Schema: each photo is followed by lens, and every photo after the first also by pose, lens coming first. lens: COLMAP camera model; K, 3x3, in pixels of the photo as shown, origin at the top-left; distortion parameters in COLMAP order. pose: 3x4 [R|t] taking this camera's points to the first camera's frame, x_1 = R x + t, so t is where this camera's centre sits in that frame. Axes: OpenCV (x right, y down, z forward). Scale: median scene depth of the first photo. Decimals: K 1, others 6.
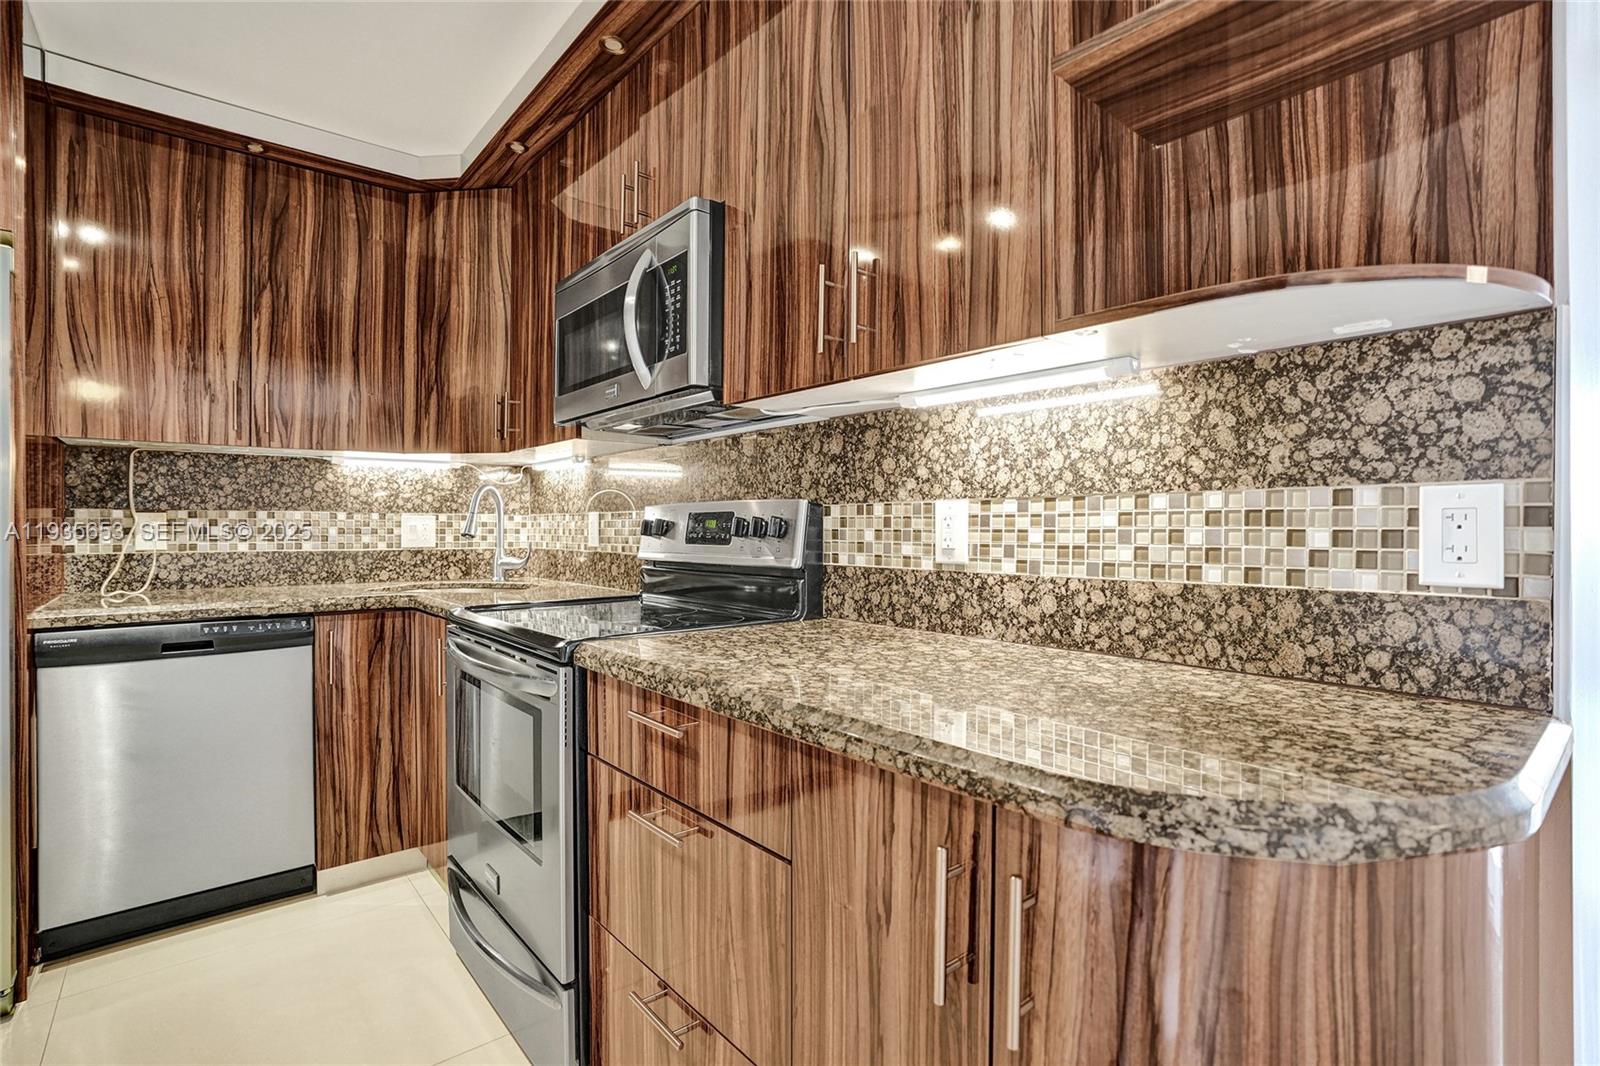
lens RADIAL K [[752.3, 0, 793.1], [0, 752.3, 526.9], [0, 0, 1]] dist [-0.050543, 0.018219]
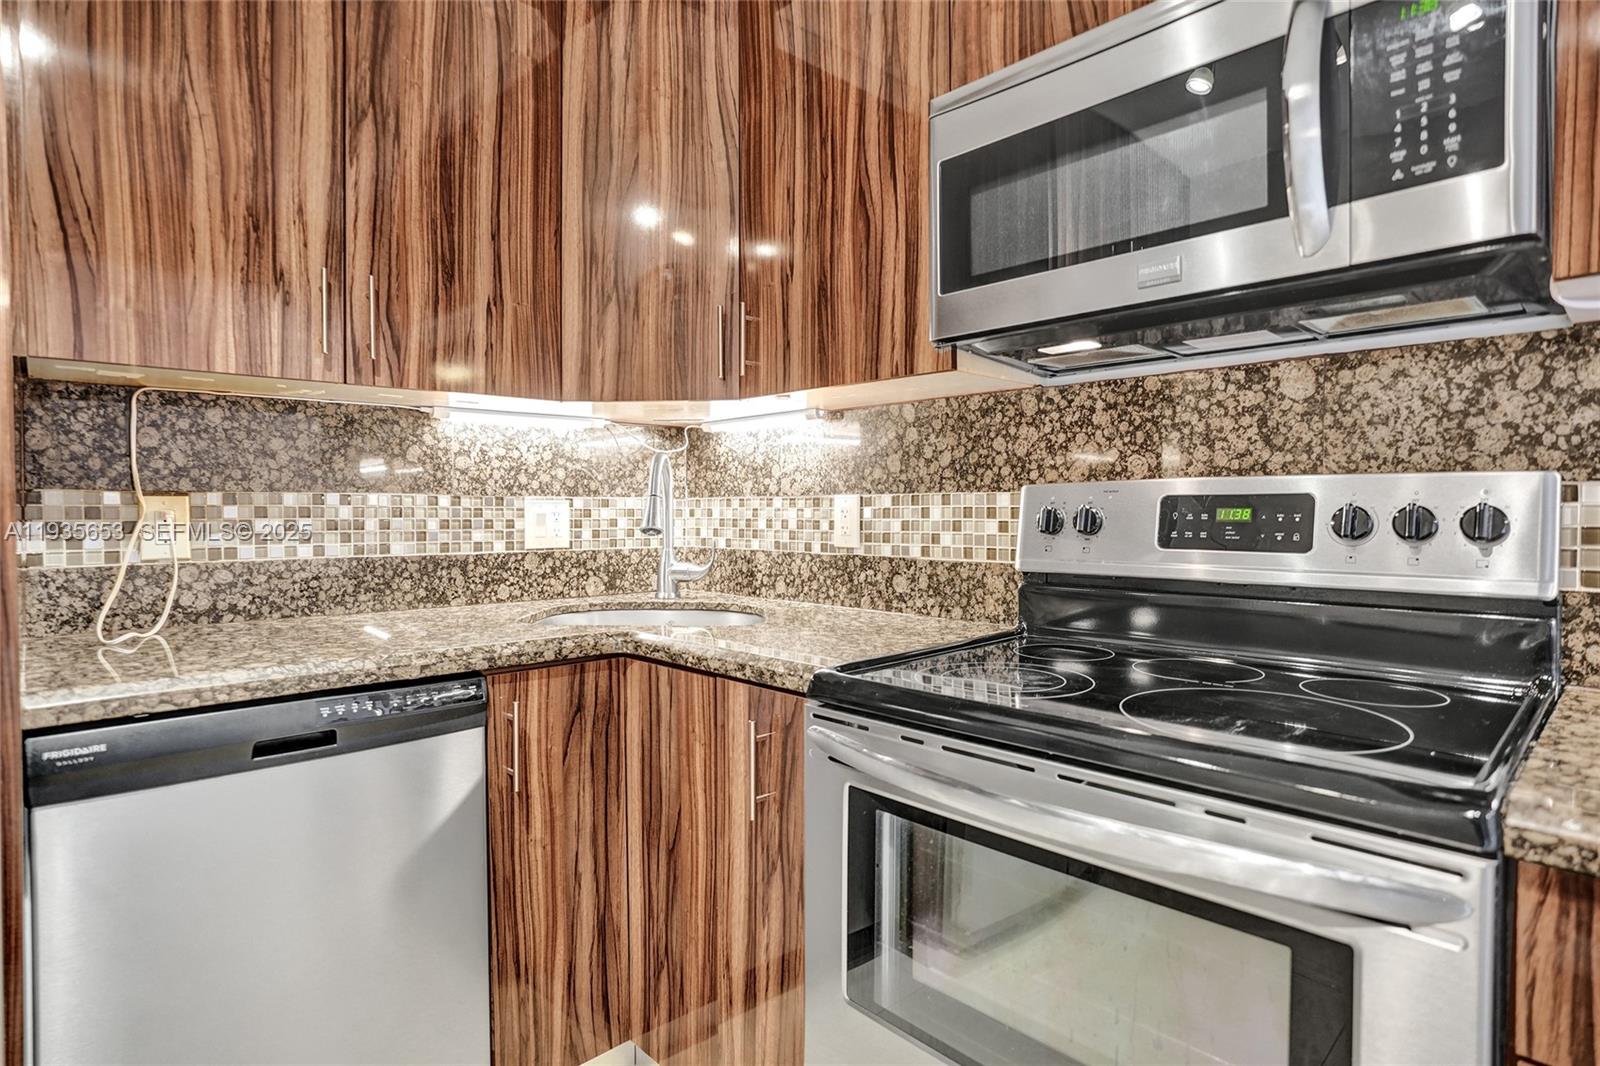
lens RADIAL K [[825.4, 0, 750.1], [0, 825.4, 523.6], [0, 0, 1]] dist [-0.029151, 0.008060]
pose [[0.999394, -0.002734, 0.034697, -0.449416], [0.002151, 0.999856, 0.016828, -0.007711], [-0.034738, -0.016743, 0.999256, 0.340293]]
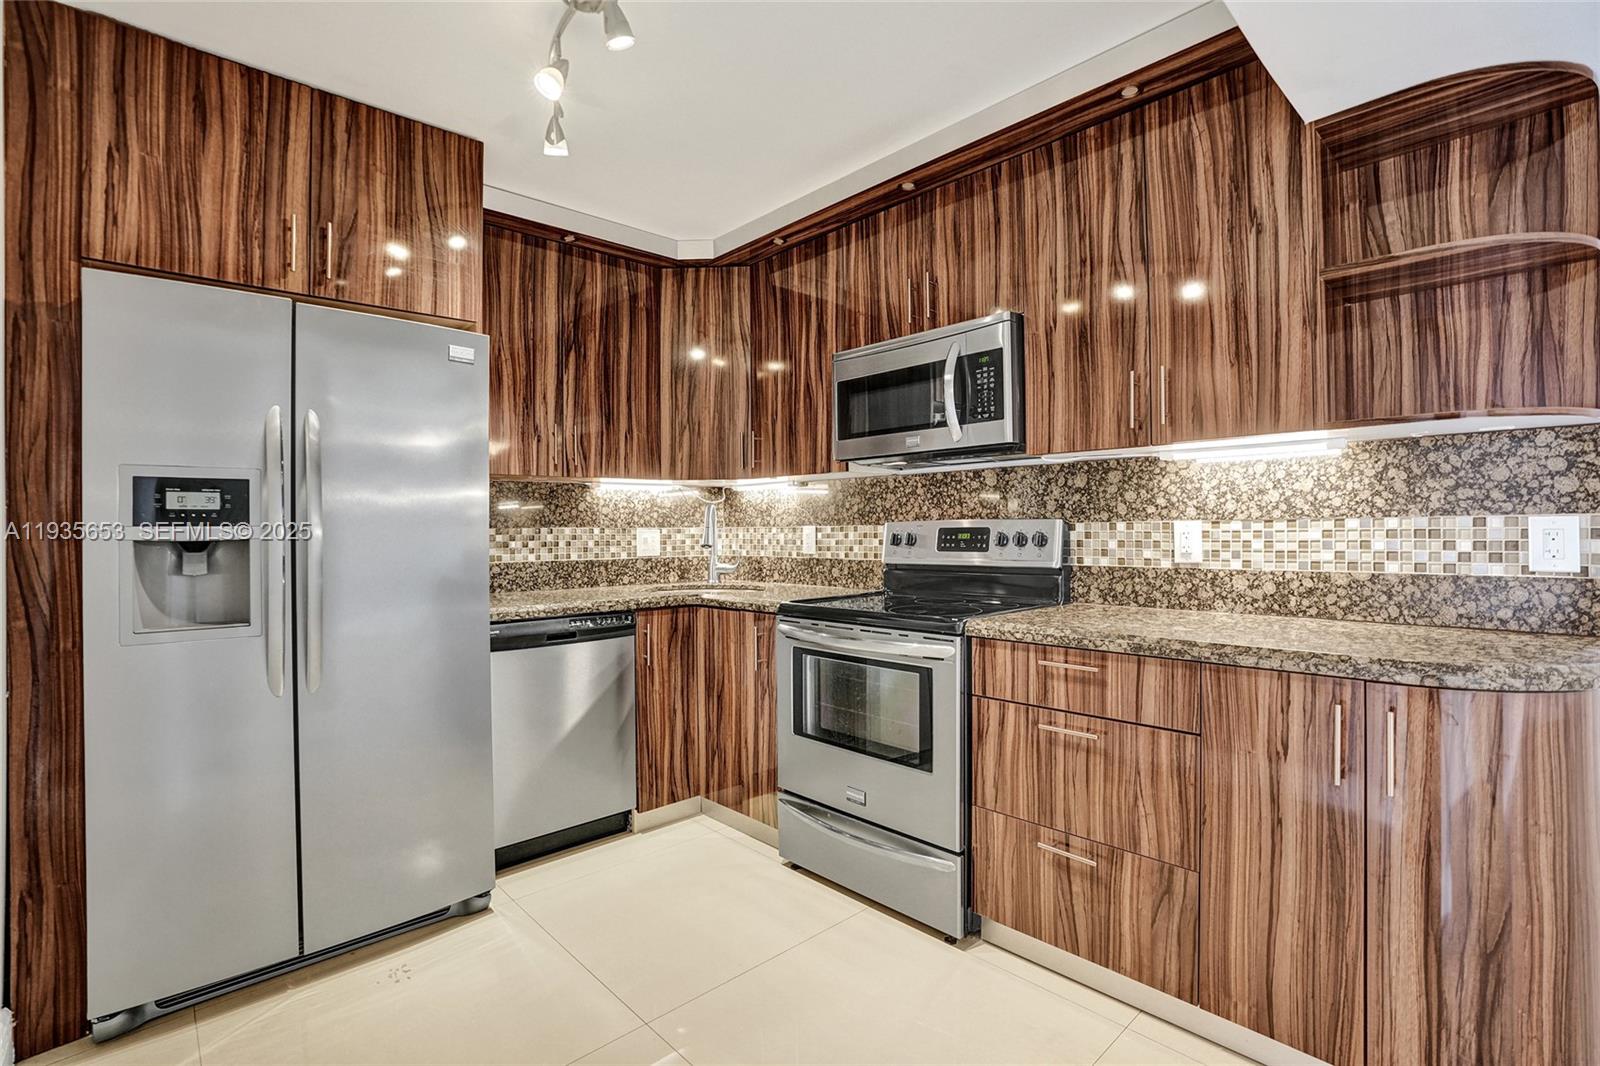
lens RADIAL K [[752.3, 0, 788.3], [0, 752.3, 523.2], [0, 0, 1]] dist [-0.050543, 0.018219]
pose [[0.998605, -0.009760, 0.051898, -0.437255], [0.010150, 0.999922, -0.007269, -0.018589], [-0.051823, 0.007785, 0.998626, -0.287348]]
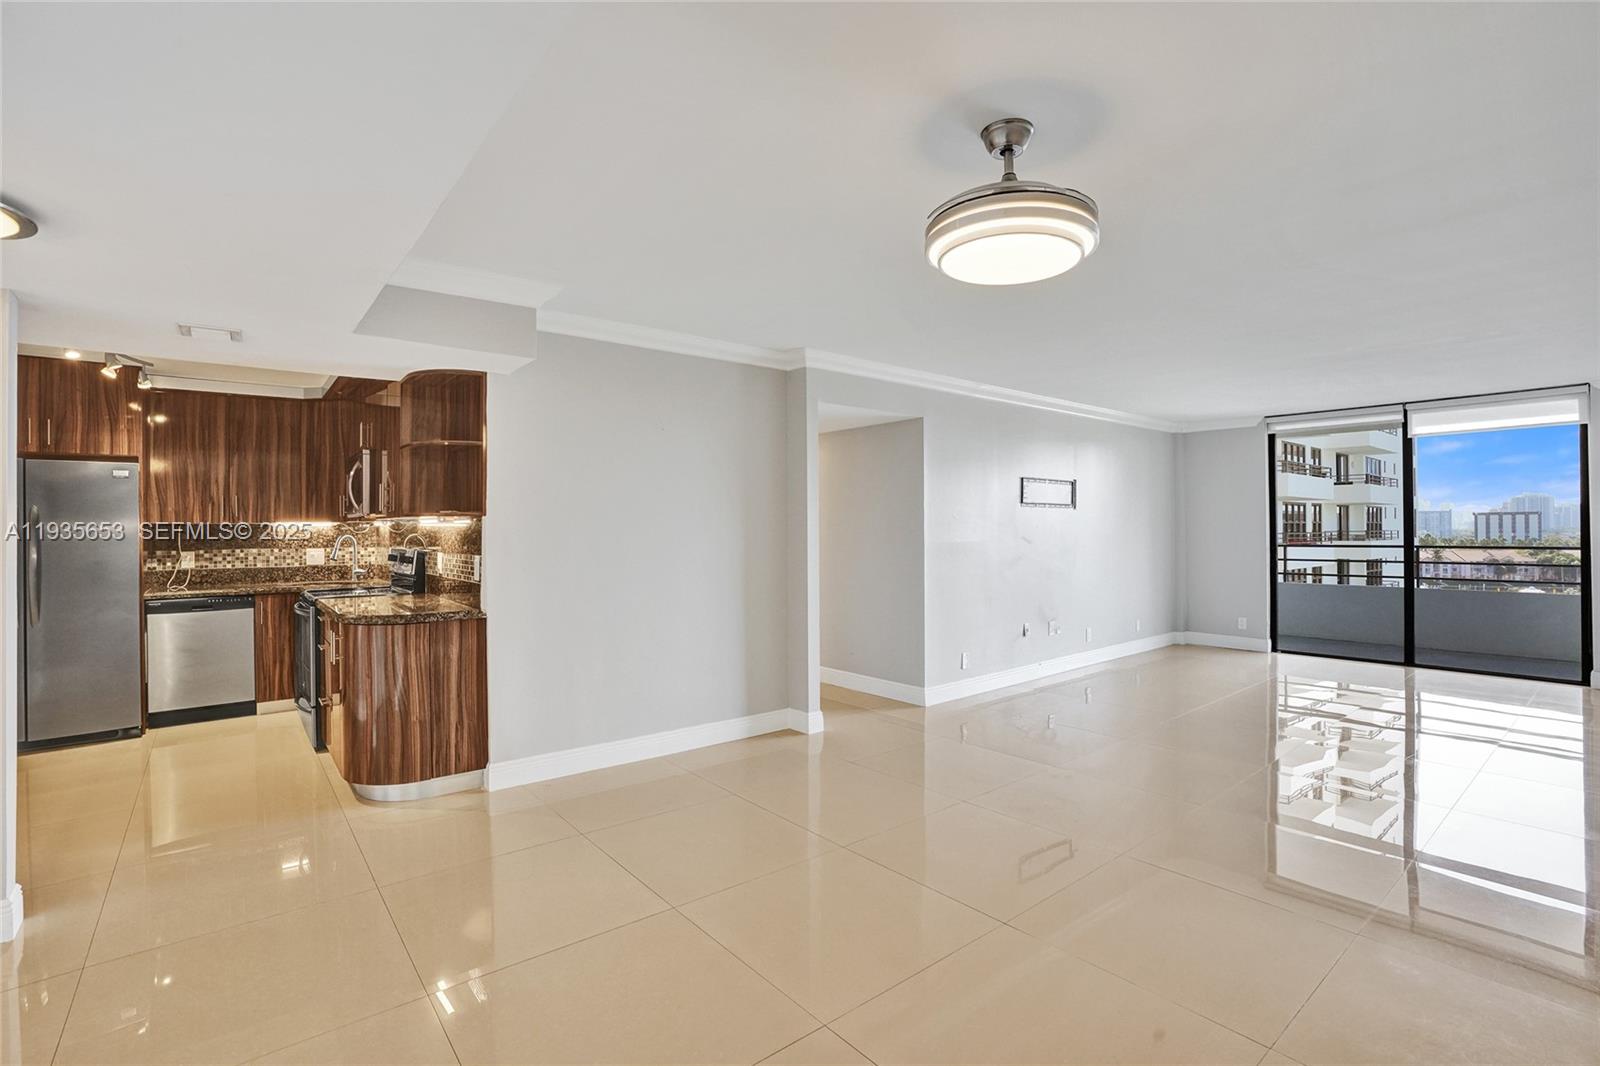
lens RADIAL K [[752.3, 0, 807.3], [0, 752.3, 522.6], [0, 0, 1]] dist [-0.050543, 0.018219]
pose [[0.999764, -0.008072, -0.020165, 1.157122], [0.007973, 0.999956, -0.004981, -0.087268], [0.020204, 0.004819, 0.999784, -1.308563]]
